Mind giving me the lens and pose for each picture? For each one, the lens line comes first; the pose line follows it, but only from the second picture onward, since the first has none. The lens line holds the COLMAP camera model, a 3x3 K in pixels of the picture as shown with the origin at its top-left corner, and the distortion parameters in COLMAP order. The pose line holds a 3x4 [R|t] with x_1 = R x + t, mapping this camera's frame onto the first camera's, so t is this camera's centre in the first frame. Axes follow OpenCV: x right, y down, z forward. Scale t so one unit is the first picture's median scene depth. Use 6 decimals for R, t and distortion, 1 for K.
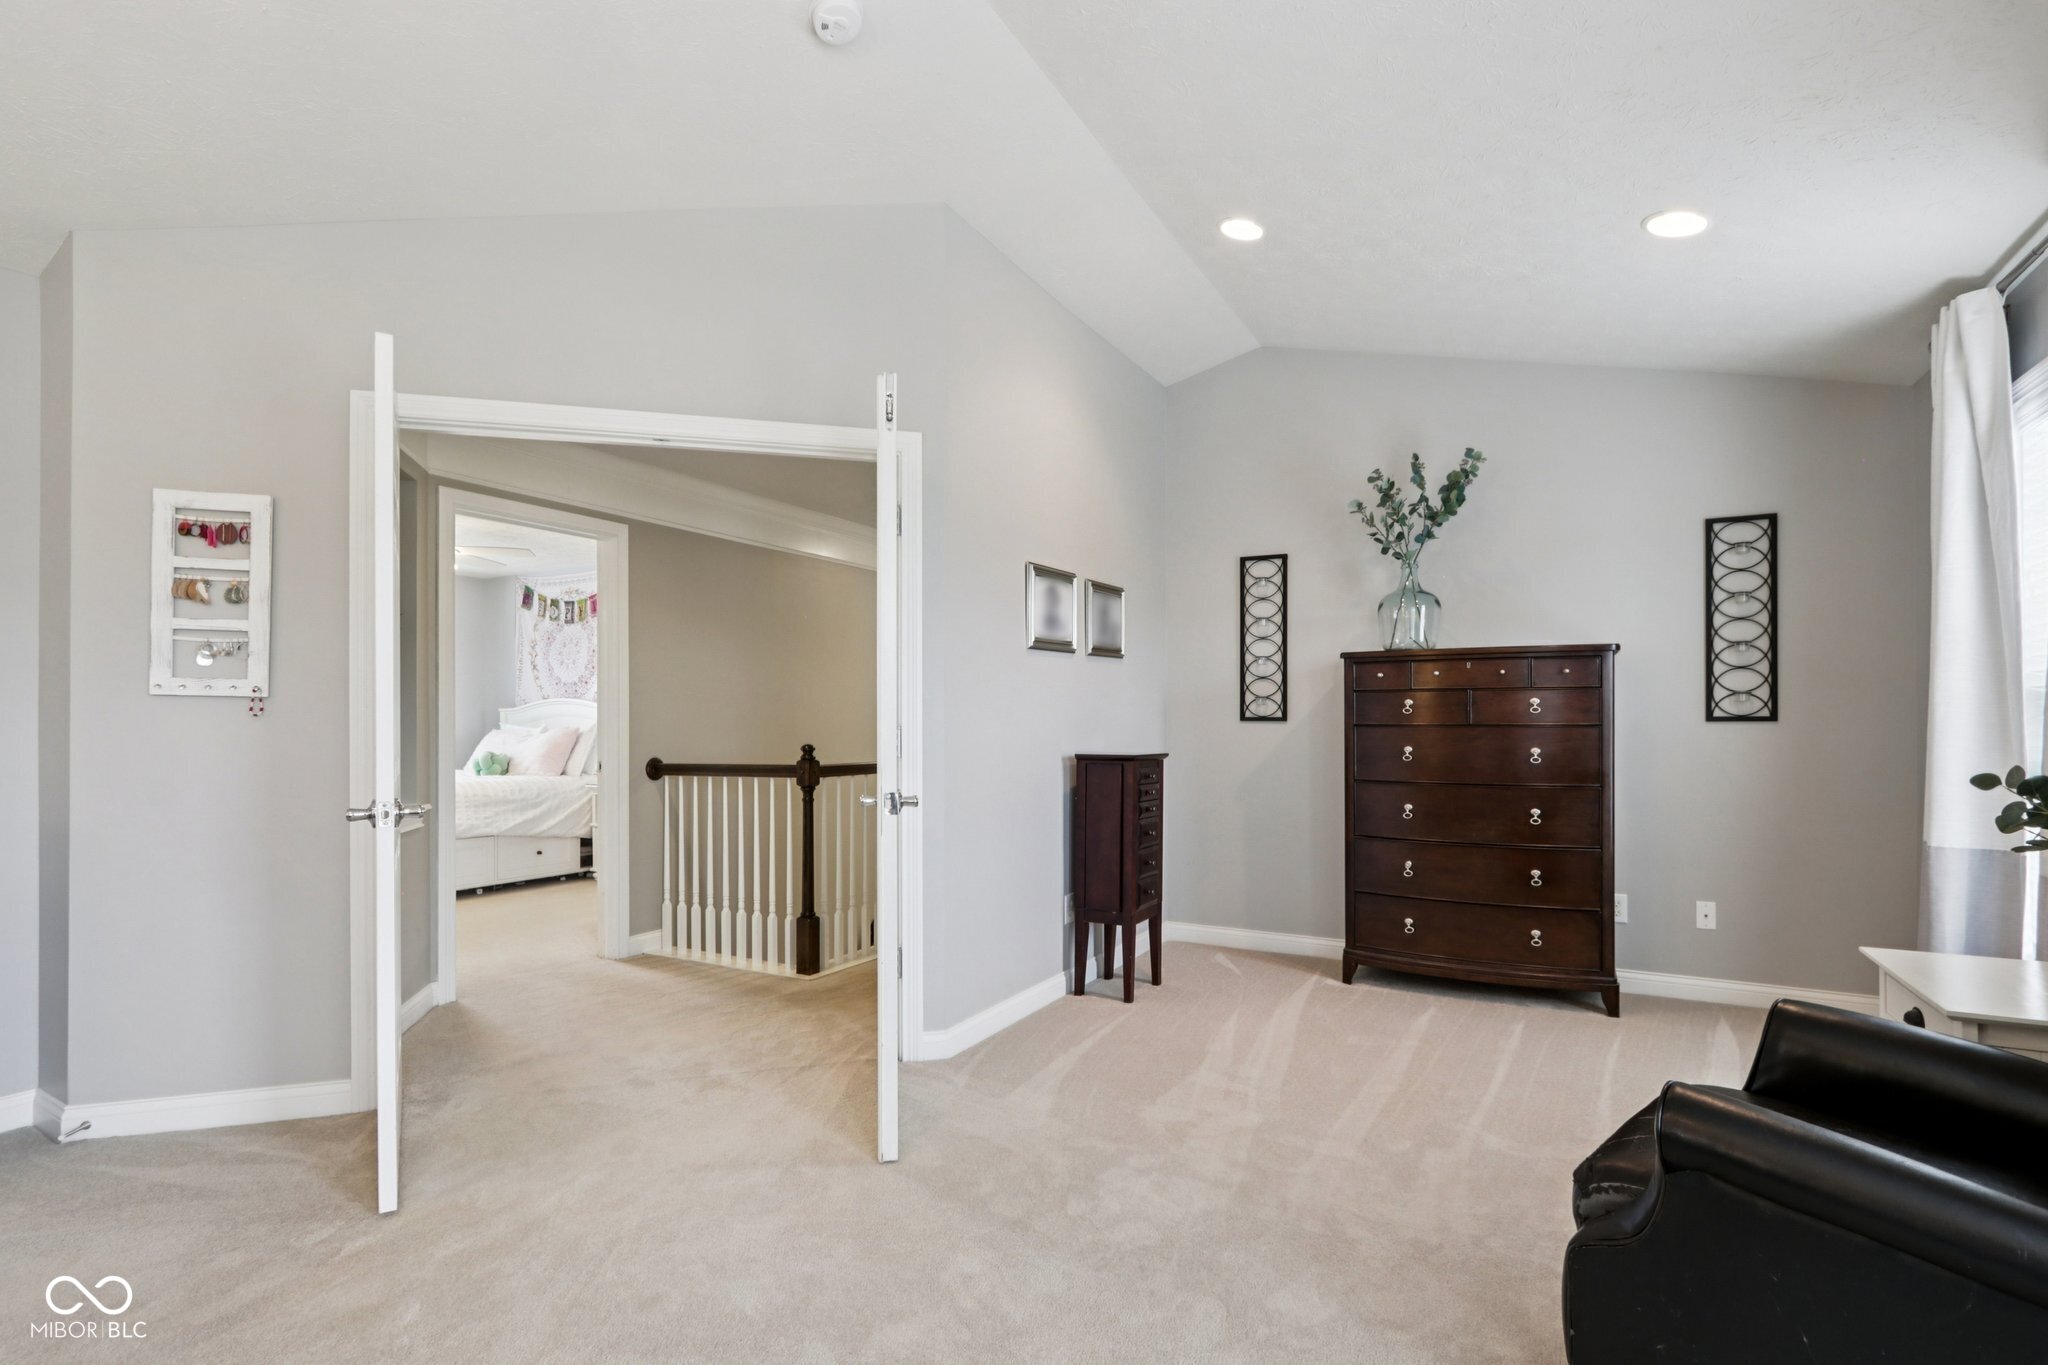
lens RADIAL K [[959.6, 0, 1012.1], [0, 959.6, 712.8], [0, 0, 1]] dist [-0.003259, 0.000587]
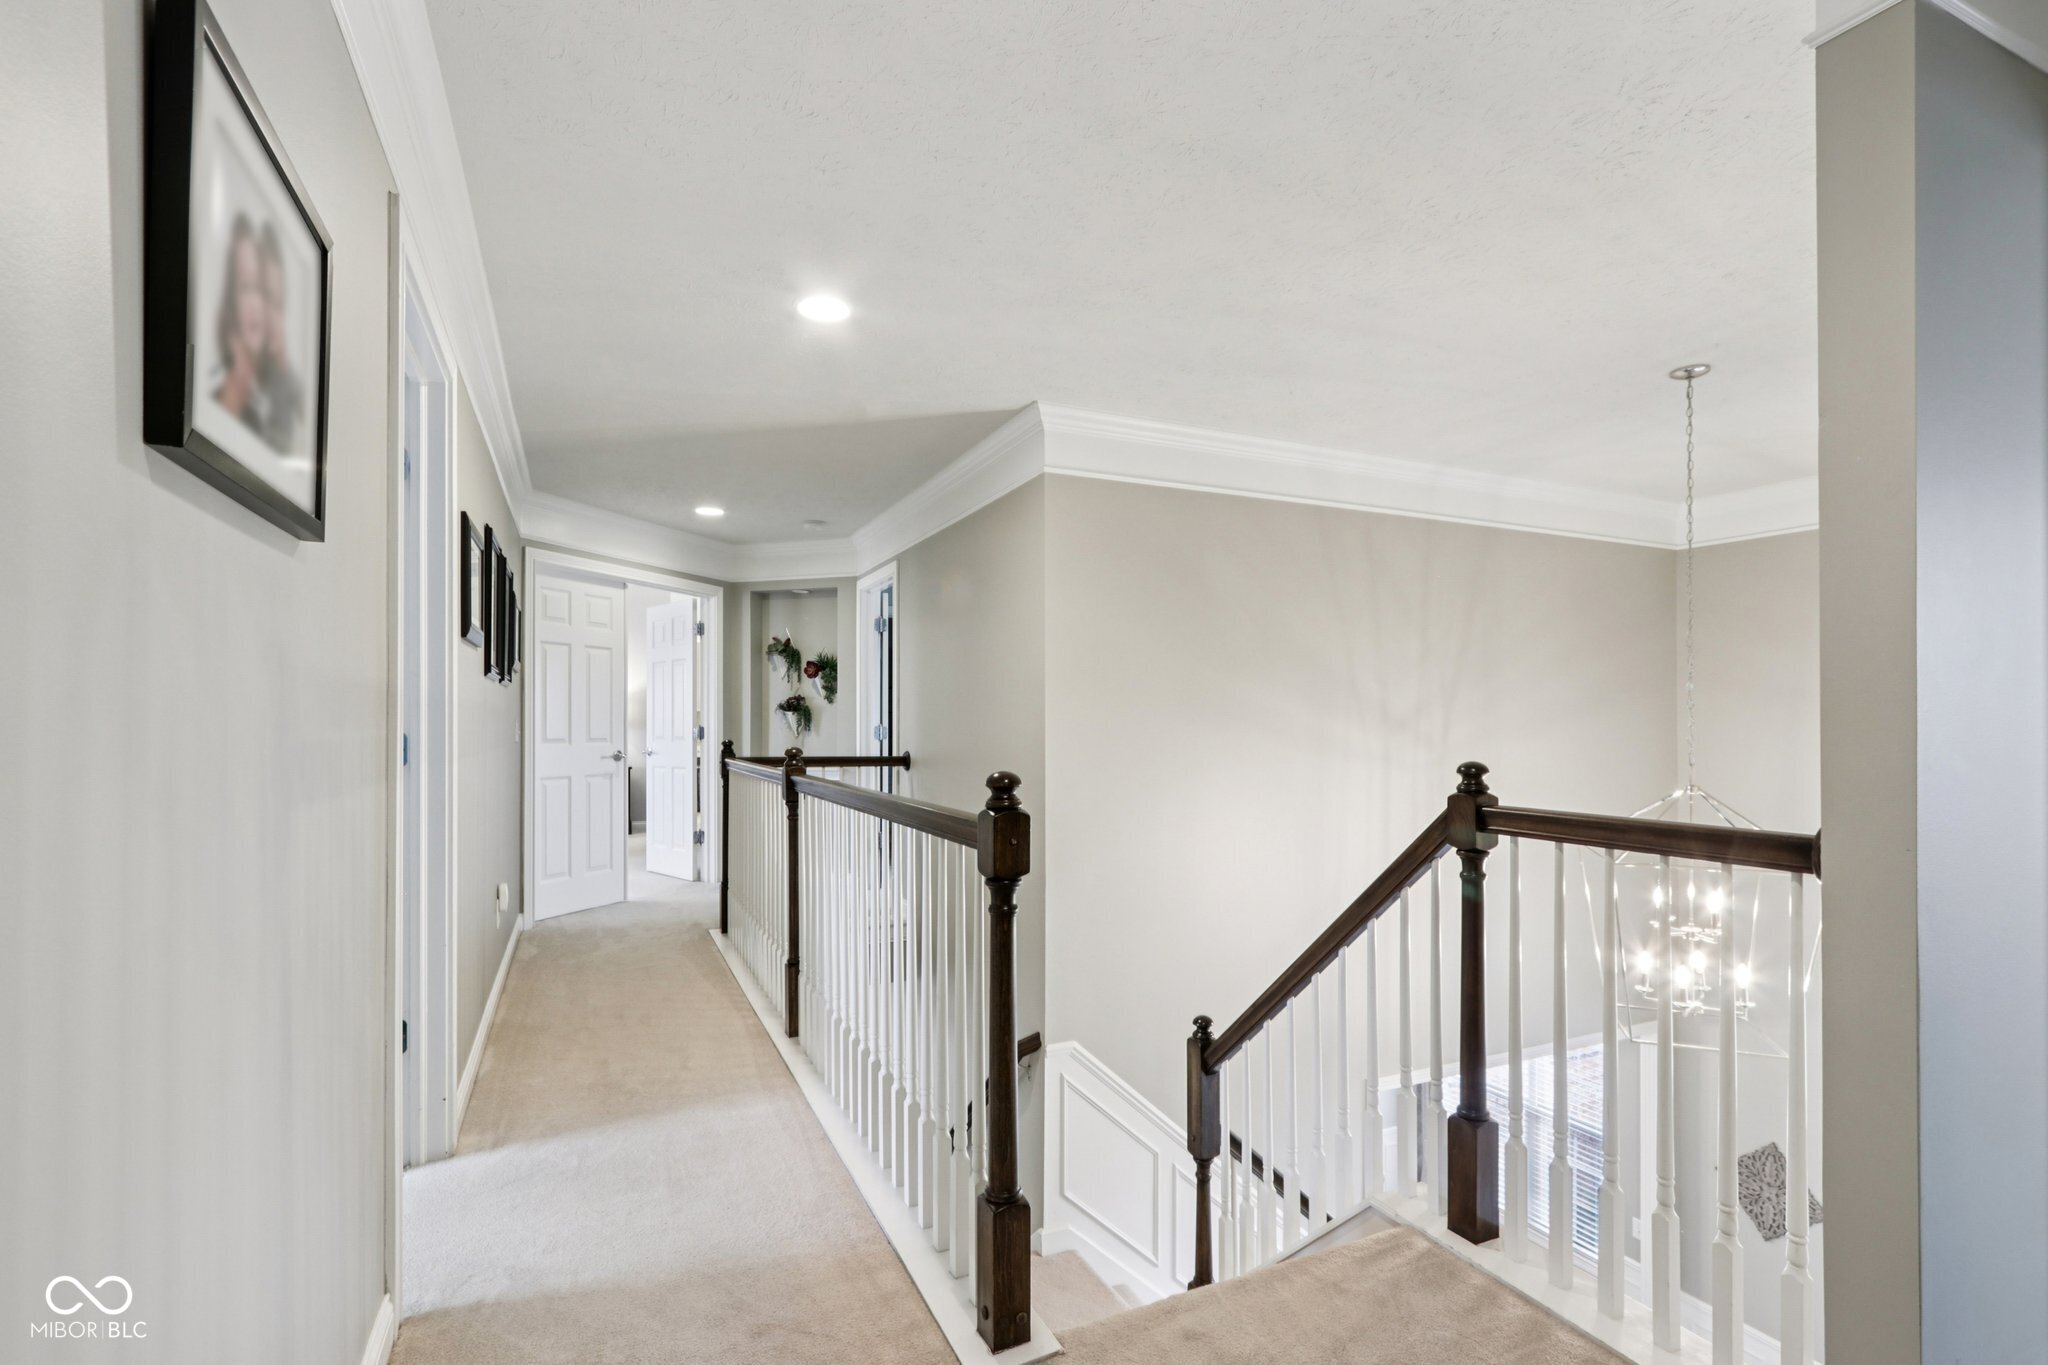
lens RADIAL K [[959.6, 0, 1012.1], [0, 959.6, 712.8], [0, 0, 1]] dist [-0.003259, 0.000587]
pose [[0.471915, 0.001112, -0.881643, 0.142185], [0.006123, 0.999971, 0.004539, 0.006902], [0.881623, -0.007541, 0.471894, 0.809907]]
